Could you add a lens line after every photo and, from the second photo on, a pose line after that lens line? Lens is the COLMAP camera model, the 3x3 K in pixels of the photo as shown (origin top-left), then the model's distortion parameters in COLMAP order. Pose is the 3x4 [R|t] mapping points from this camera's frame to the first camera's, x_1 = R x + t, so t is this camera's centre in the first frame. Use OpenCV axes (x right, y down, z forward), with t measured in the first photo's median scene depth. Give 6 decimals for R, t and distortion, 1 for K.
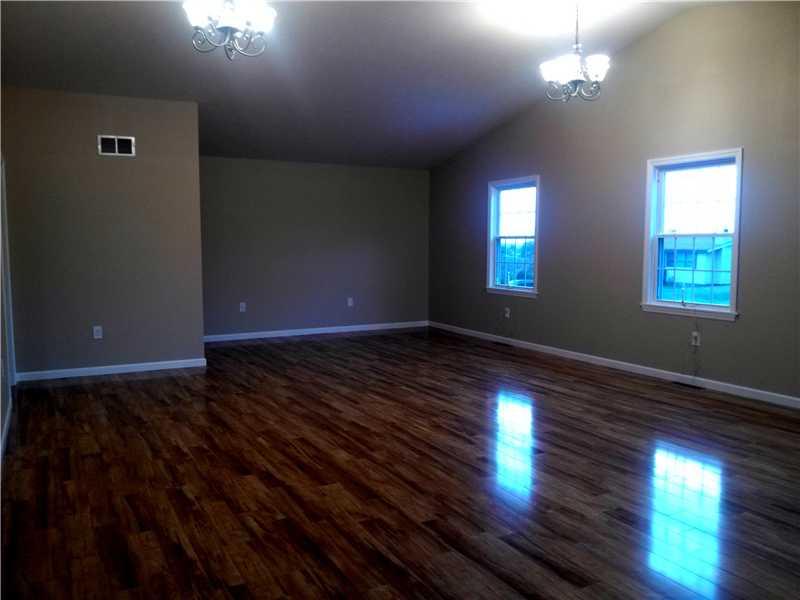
lens RADIAL K [[674.6, 0, 401.2], [0, 674.6, 302.5], [0, 0, 1]] dist [0.014640, -0.038712]
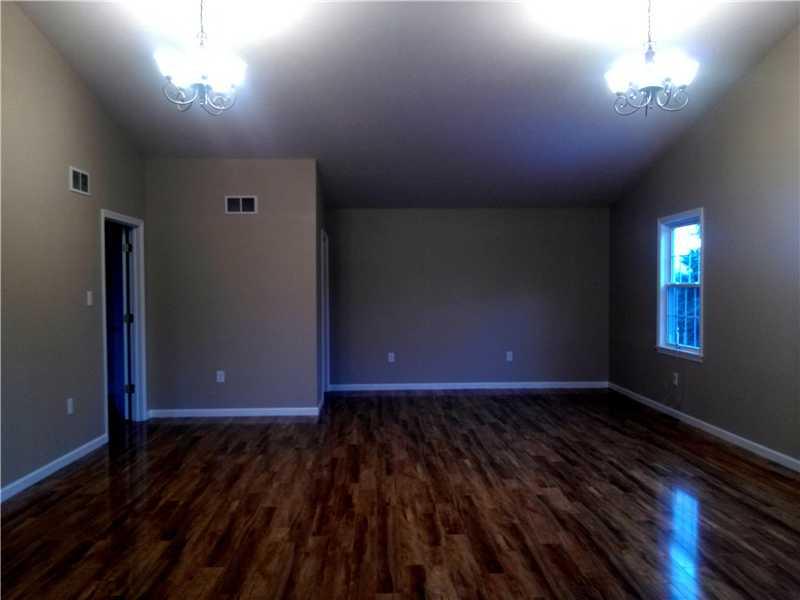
lens RADIAL K [[674.6, 0, 400.4], [0, 674.6, 296.6], [0, 0, 1]] dist [0.014640, -0.038712]
pose [[0.886822, 0.001772, -0.462108, 0.254915], [-0.036309, 0.997168, -0.065856, -0.018607], [0.460683, 0.075182, 0.884375, 0.140691]]
